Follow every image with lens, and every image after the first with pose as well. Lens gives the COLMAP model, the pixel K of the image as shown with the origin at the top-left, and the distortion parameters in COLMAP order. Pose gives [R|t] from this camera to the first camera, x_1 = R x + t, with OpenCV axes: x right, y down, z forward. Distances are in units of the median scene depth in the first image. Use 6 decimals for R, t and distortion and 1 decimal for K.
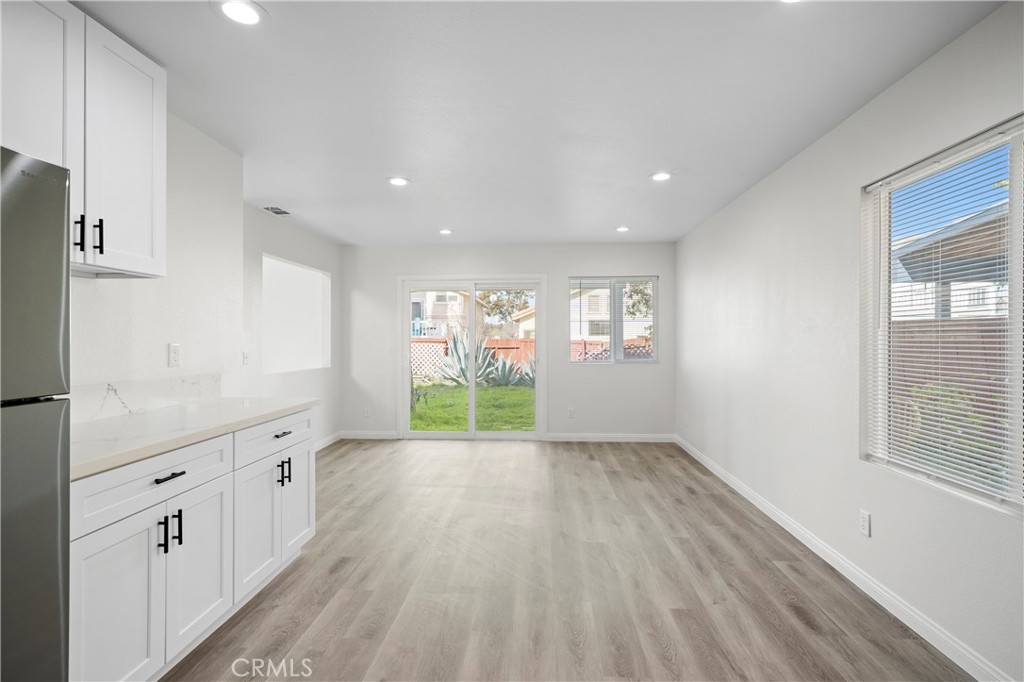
lens RADIAL K [[480.7, 0, 517.1], [0, 480.7, 336.3], [0, 0, 1]] dist [0.003847, 0.001393]
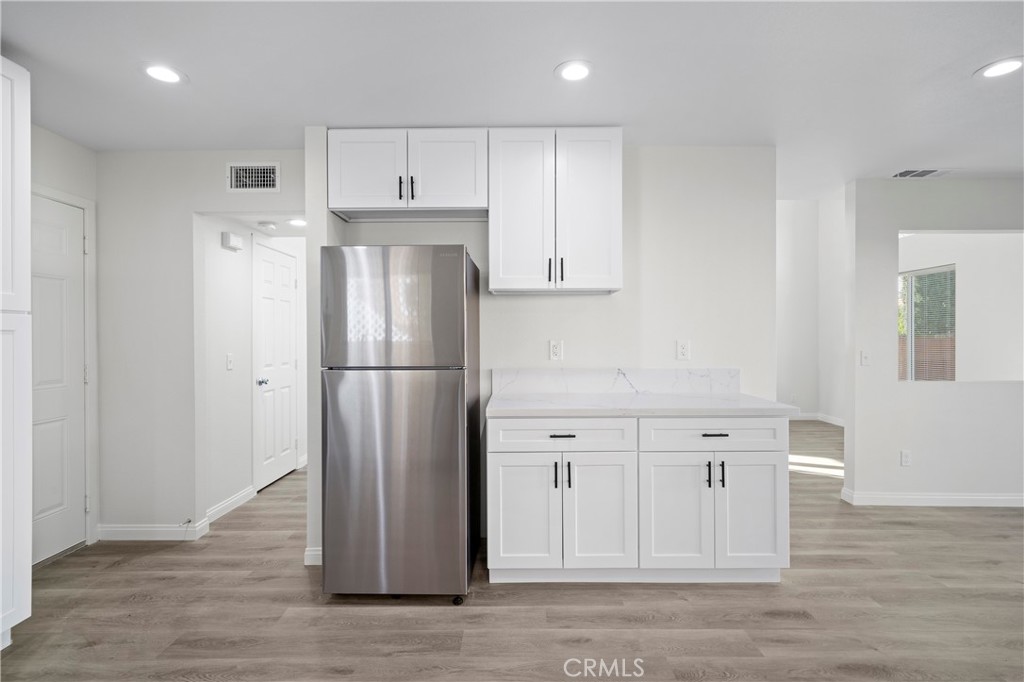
lens RADIAL K [[480.7, 0, 511.8], [0, 480.7, 338.7], [0, 0, 1]] dist [0.003847, 0.001393]
pose [[0.050023, 0.001164, -0.998747, 0.416516], [0.008304, 0.999964, 0.001582, 0.005218], [0.998714, -0.008372, 0.050012, 0.495828]]
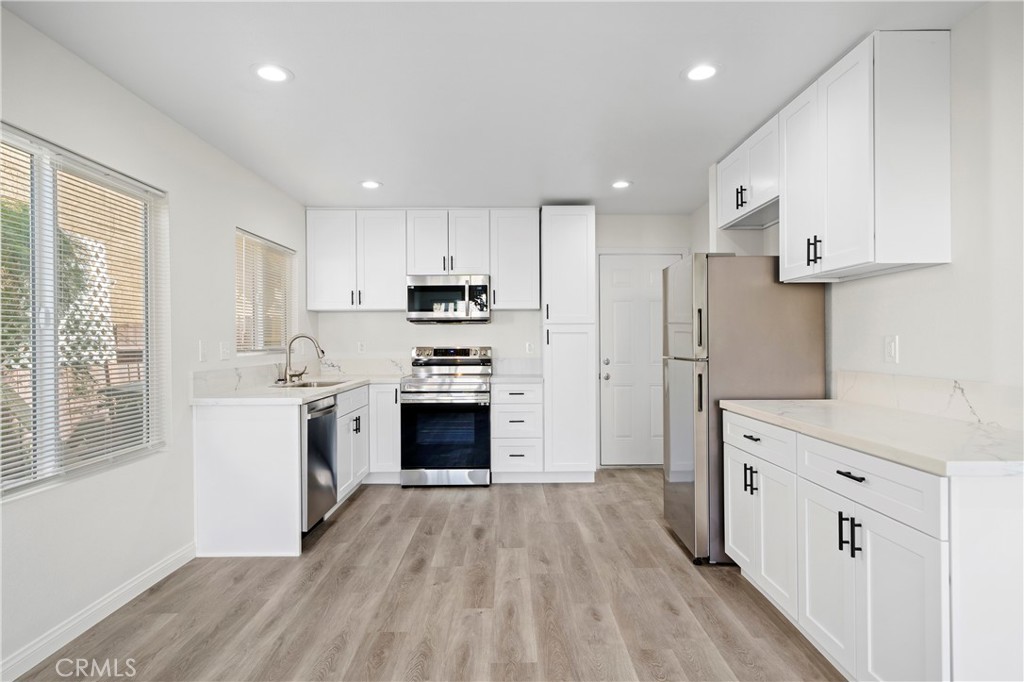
lens RADIAL K [[569.0, 0, 513.9], [0, 569.0, 341.3], [0, 0, 1]] dist [0.005446, -0.000226]
pose [[-0.997855, 0.004522, -0.065307, 0.011445], [0.004918, 0.999971, -0.005898, 0.023713], [0.065278, -0.006206, -0.997848, 1.572759]]
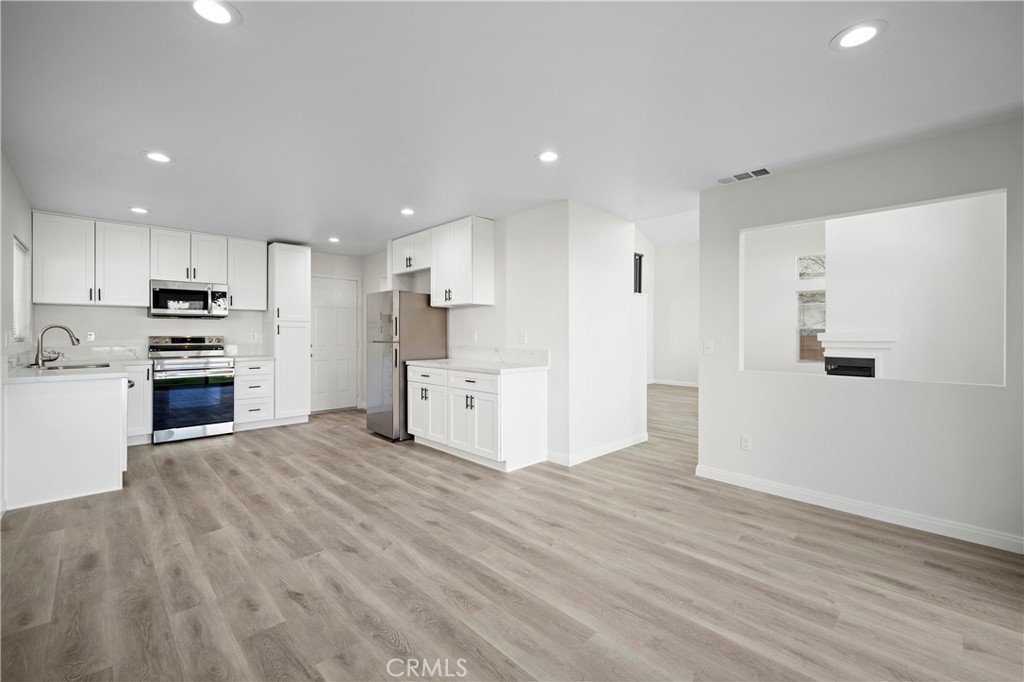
lens RADIAL K [[431.2, 0, 510.6], [0, 431.2, 334.4], [0, 0, 1]] dist [-0.000326, -0.000321]
pose [[-0.679966, 0.000584, -0.733243, 0.543856], [0.001488, 0.999999, -0.000584, 0.025940], [0.733242, -0.001488, -0.679966, 2.008531]]
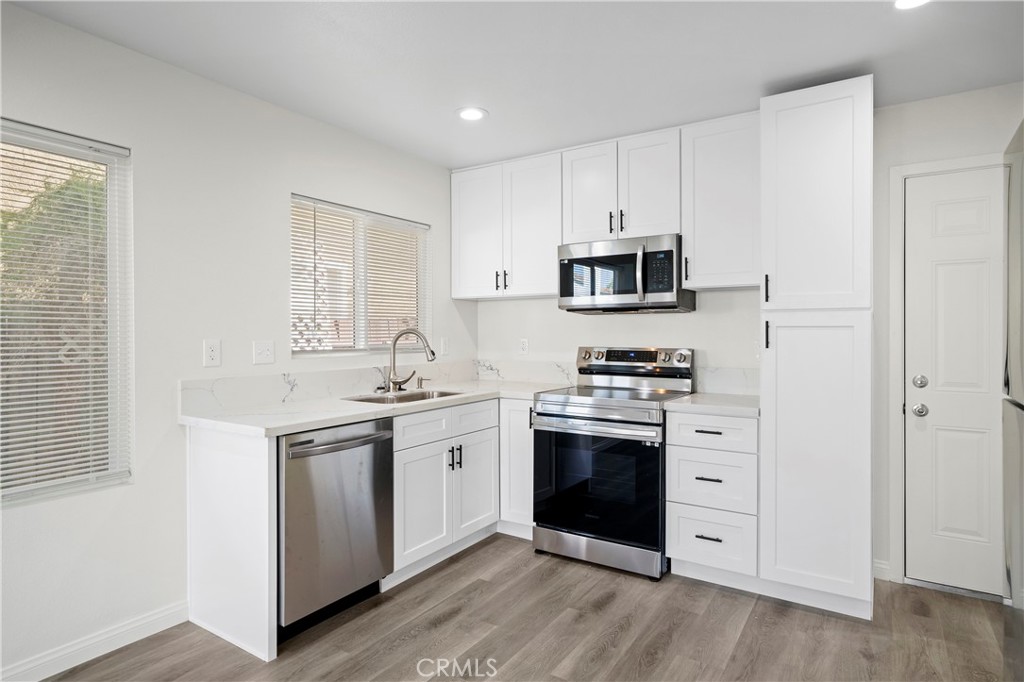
lens RADIAL K [[569.0, 0, 508.6], [0, 569.0, 334.0], [0, 0, 1]] dist [0.005446, -0.000226]
pose [[-0.867140, -0.000829, 0.498064, -0.314510], [-0.002707, 0.999992, -0.003048, 0.002948], [-0.498057, -0.003992, -0.867135, 0.869997]]
